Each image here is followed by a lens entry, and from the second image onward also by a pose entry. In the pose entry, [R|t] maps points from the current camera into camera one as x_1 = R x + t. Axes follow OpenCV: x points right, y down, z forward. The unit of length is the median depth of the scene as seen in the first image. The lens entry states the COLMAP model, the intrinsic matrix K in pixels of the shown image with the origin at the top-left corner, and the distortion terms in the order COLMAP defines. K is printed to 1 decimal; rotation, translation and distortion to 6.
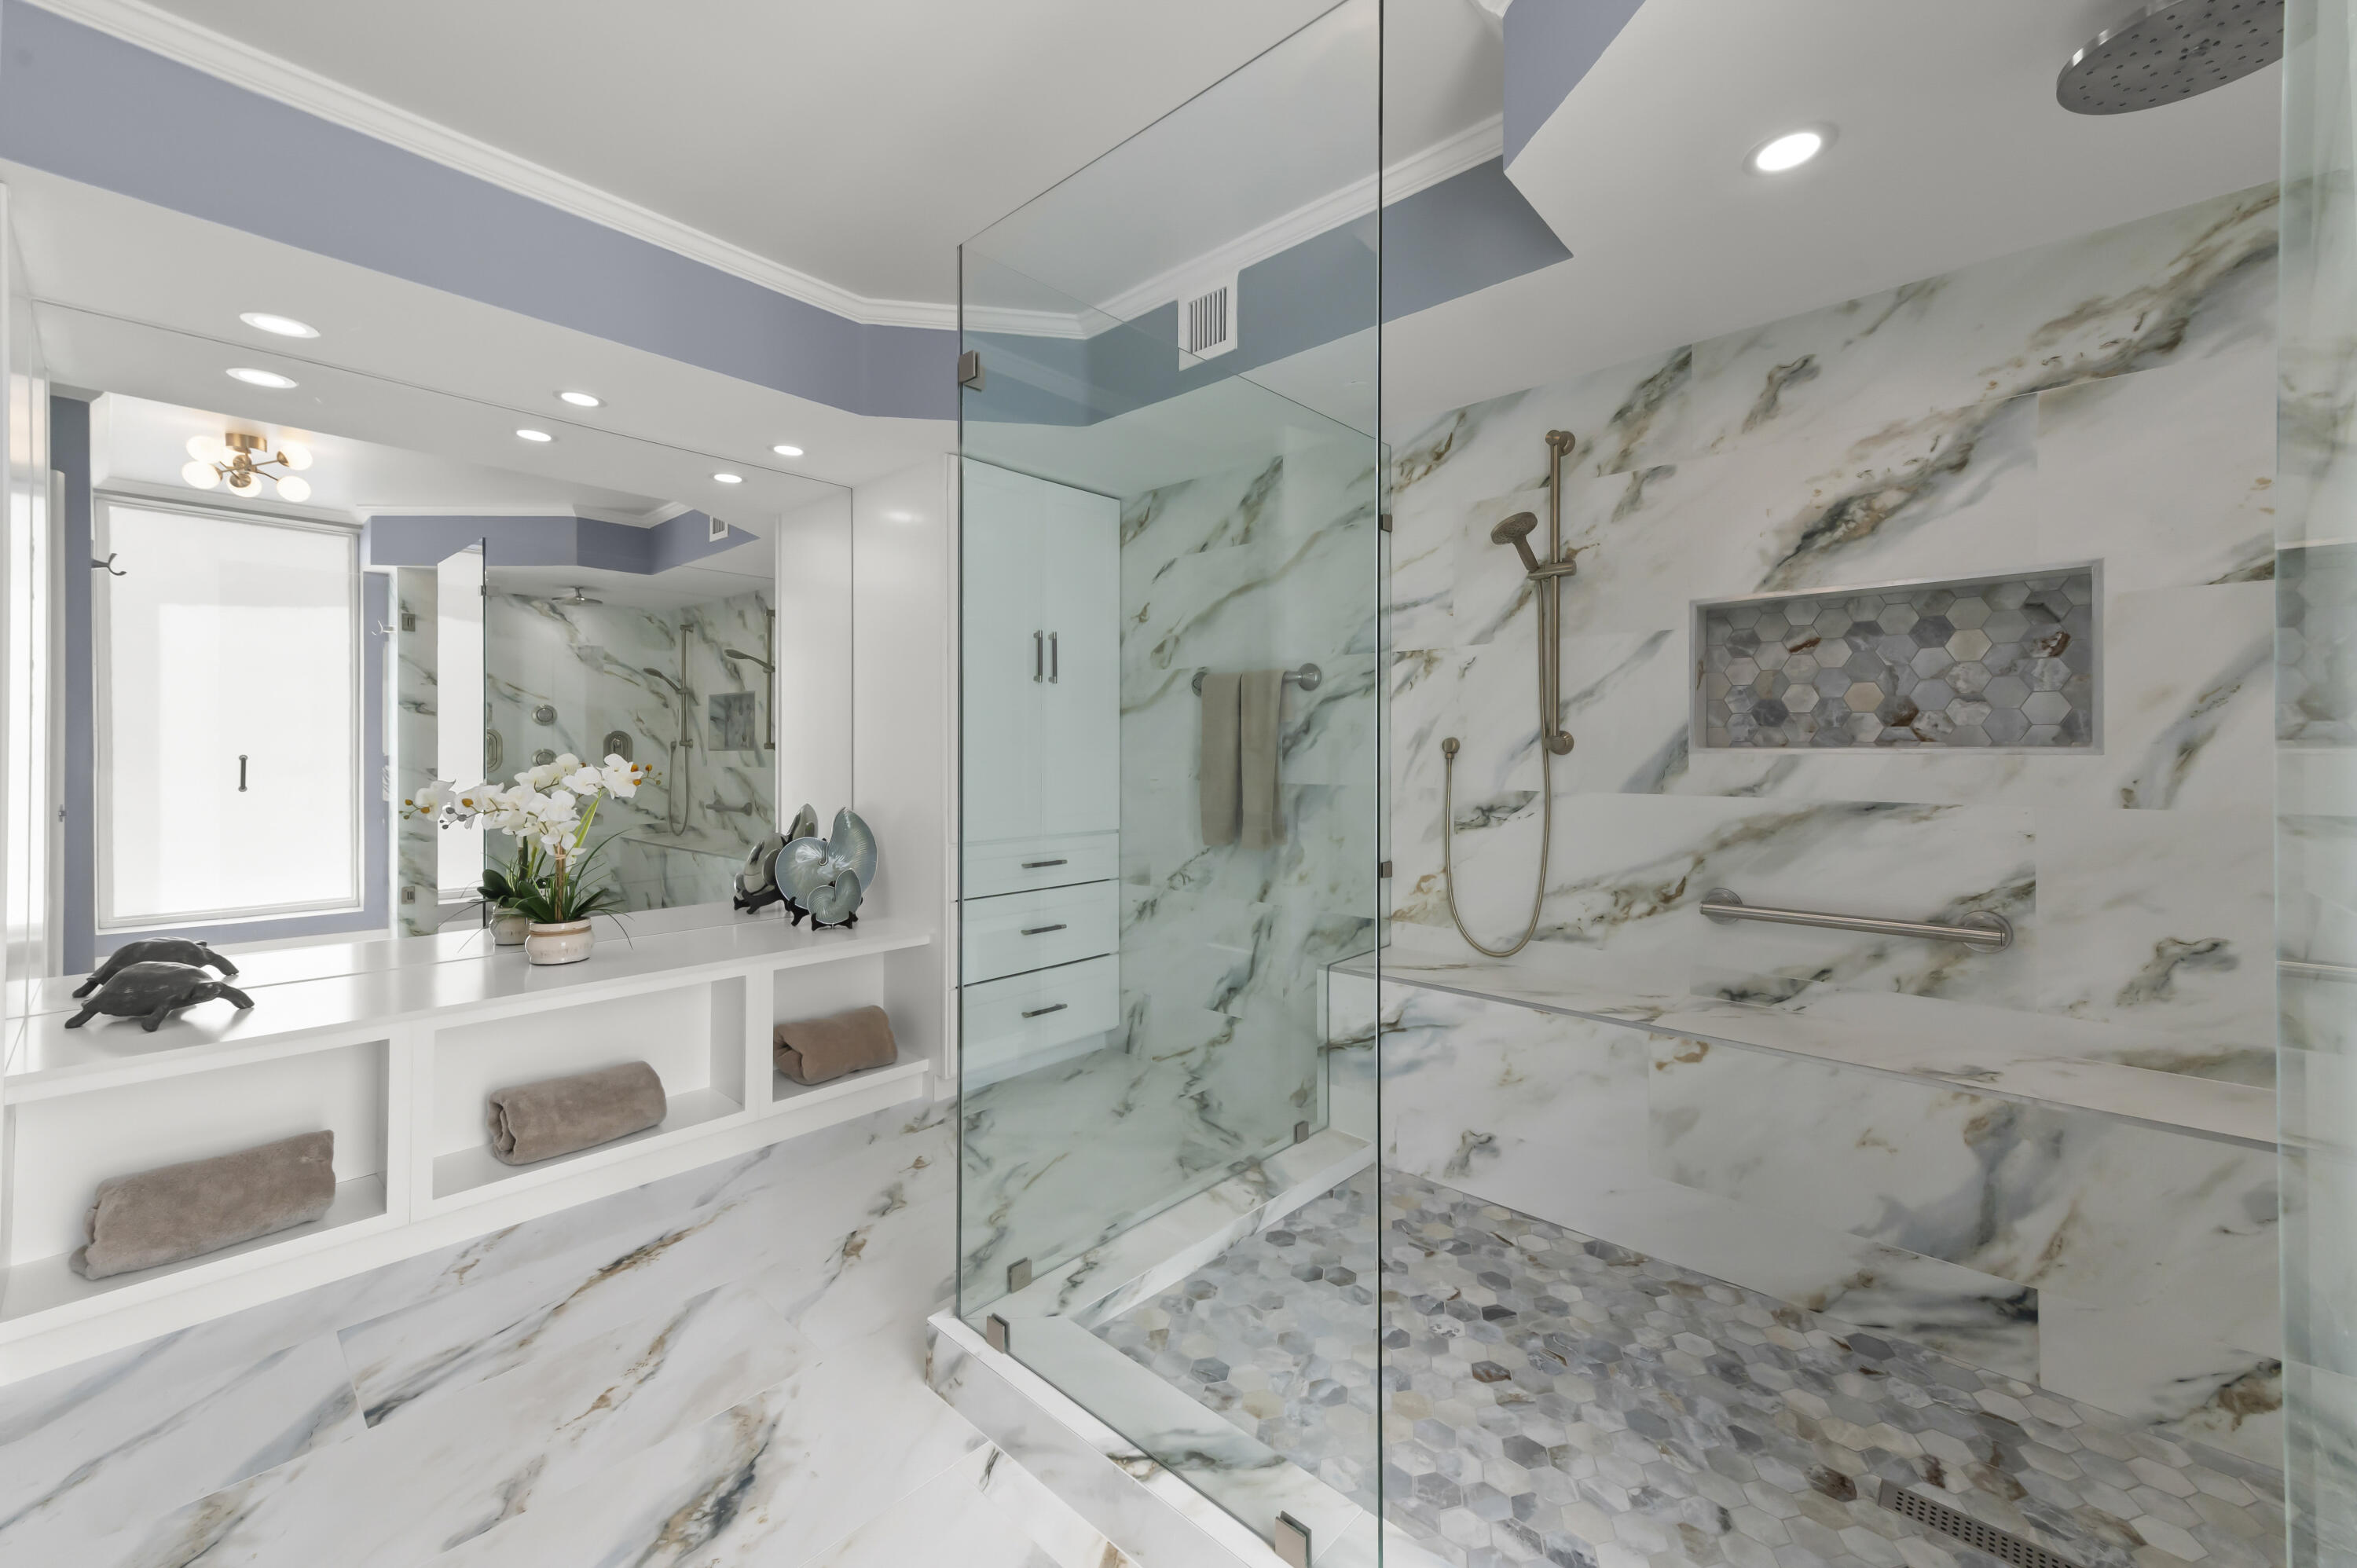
lens RADIAL K [[939.0, 0, 1185.4], [0, 939.0, 747.8], [0, 0, 1]] dist [0.008322, -0.000095]
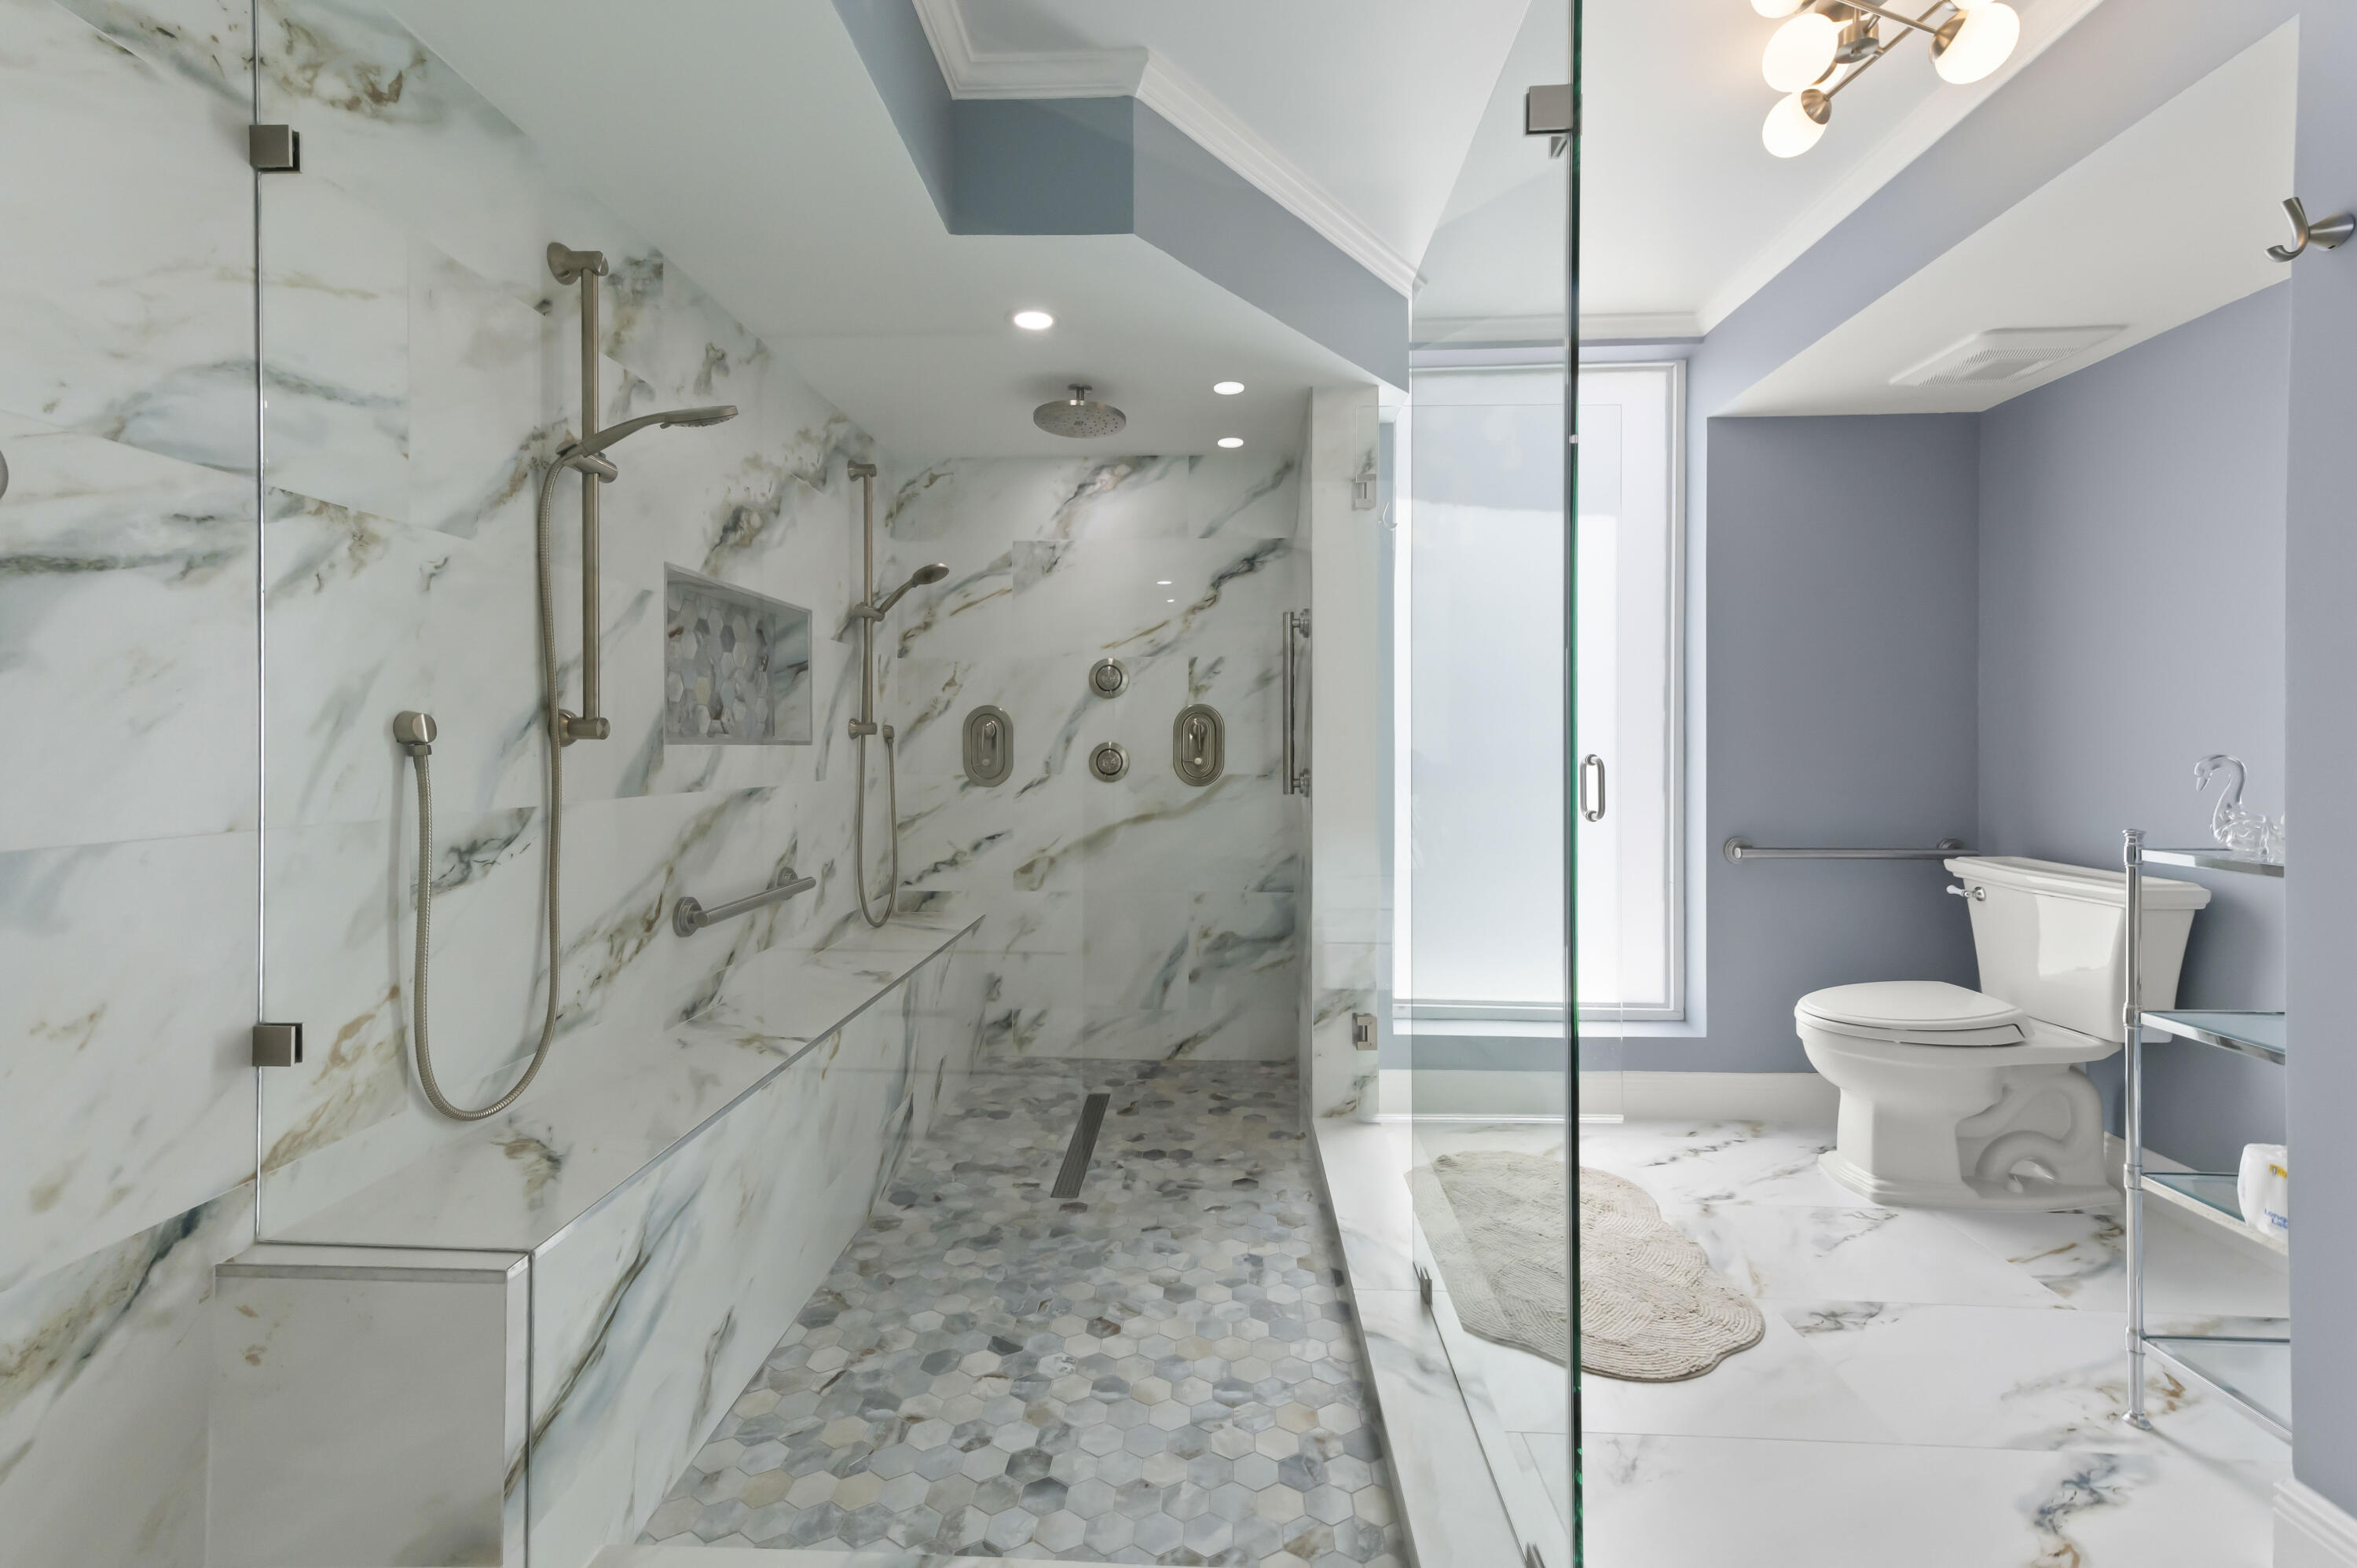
lens RADIAL K [[939.0, 0, 1185.4], [0, 939.0, 747.8], [0, 0, 1]] dist [0.008322, -0.000095]
pose [[-0.641807, -0.000033, 0.766866, -0.426126], [0.000329, 1.000000, 0.000319, 0.009395], [-0.766866, 0.000457, -0.641807, 1.254644]]
